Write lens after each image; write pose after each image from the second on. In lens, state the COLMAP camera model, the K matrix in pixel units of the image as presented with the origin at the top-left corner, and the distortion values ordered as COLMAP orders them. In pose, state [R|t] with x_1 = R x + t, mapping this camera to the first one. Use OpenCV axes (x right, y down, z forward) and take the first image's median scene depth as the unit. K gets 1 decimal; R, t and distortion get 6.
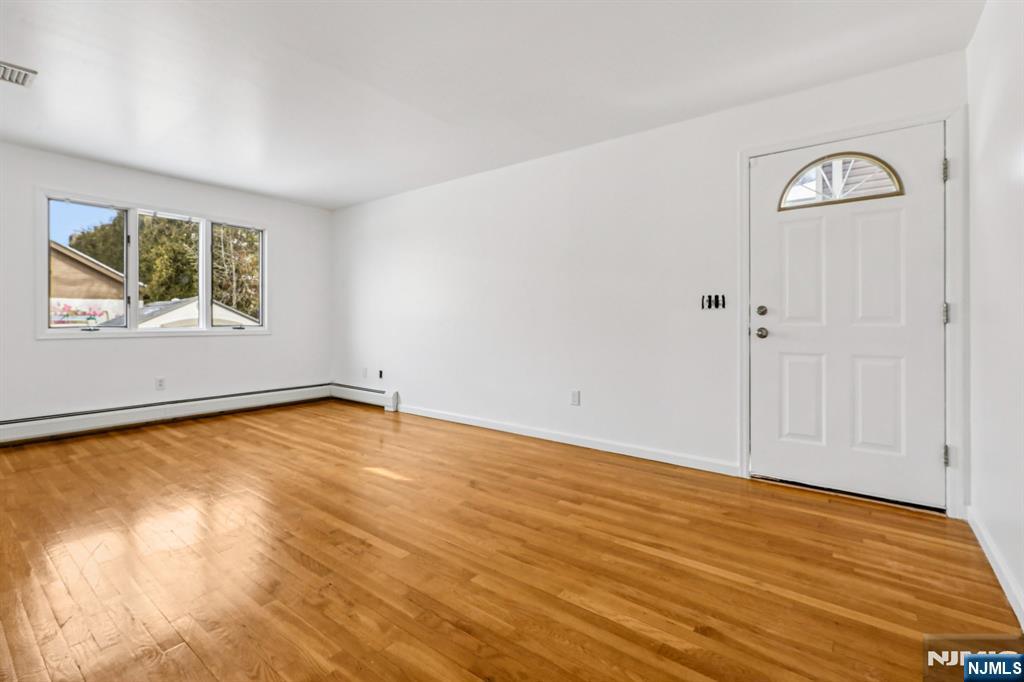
lens RADIAL K [[459.3, 0, 505.6], [0, 459.3, 316.7], [0, 0, 1]] dist [0.001629, 0.000644]
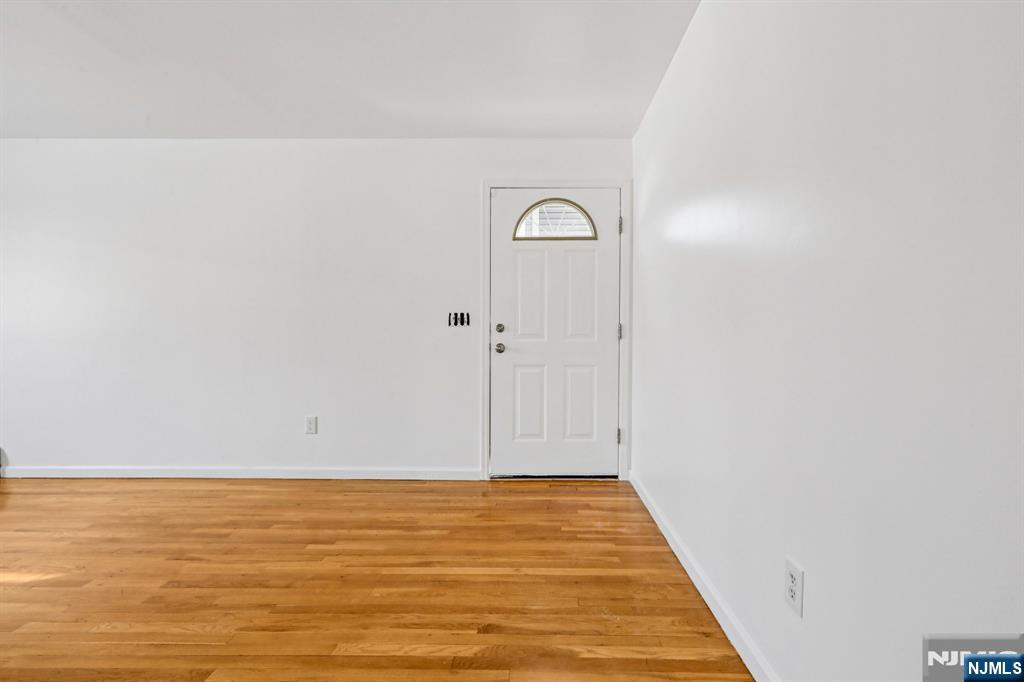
lens RADIAL K [[469.1, 0, 533.9], [0, 469.1, 346.6], [0, 0, 1]] dist [0.000057, 0.000976]
pose [[0.794242, -0.011772, 0.607487, -0.083070], [-0.005680, 0.999625, 0.026797, 0.000757], [-0.607575, -0.024734, 0.793877, 0.056725]]
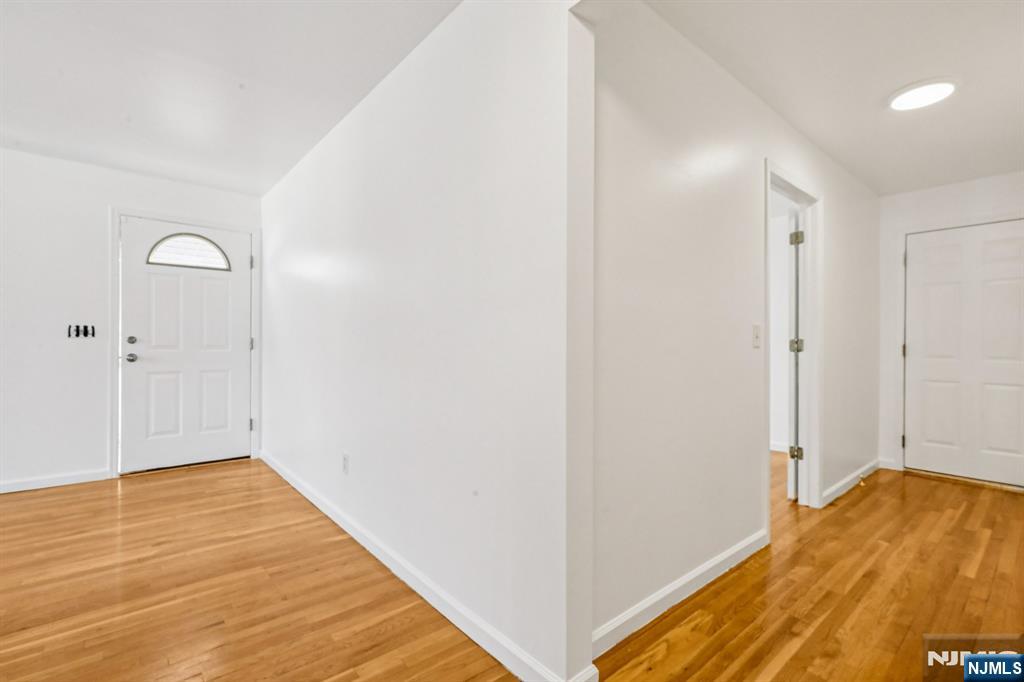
lens RADIAL K [[458.3, 0, 508.7], [0, 458.3, 347.8], [0, 0, 1]] dist [0.000592, 0.000034]
pose [[0.205804, -0.002463, 0.978590, -0.554074], [-0.011195, 0.999925, 0.004871, -0.012006], [-0.978529, -0.011958, 0.205761, -0.322137]]
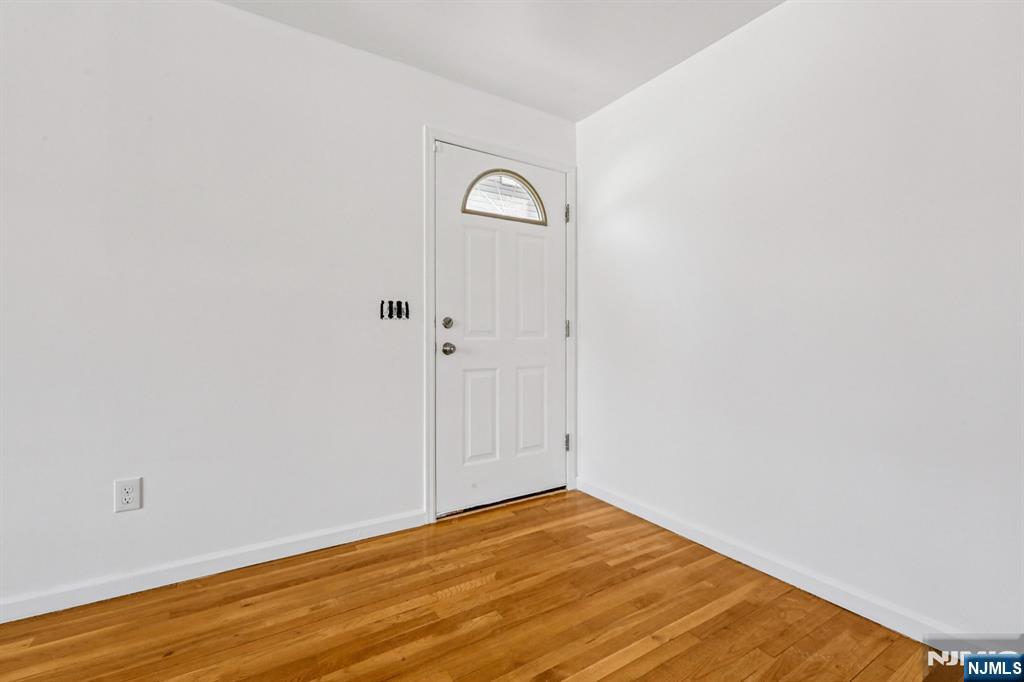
lens RADIAL K [[453.7, 0, 512.0], [0, 453.7, 341.0], [0, 0, 1]] dist [0.001533, 0.000378]
pose [[0.329410, -0.009804, 0.944136, -0.254263], [-0.008361, 0.999877, 0.013300, 0.010442], [-0.944150, -0.012275, 0.329287, 0.736352]]
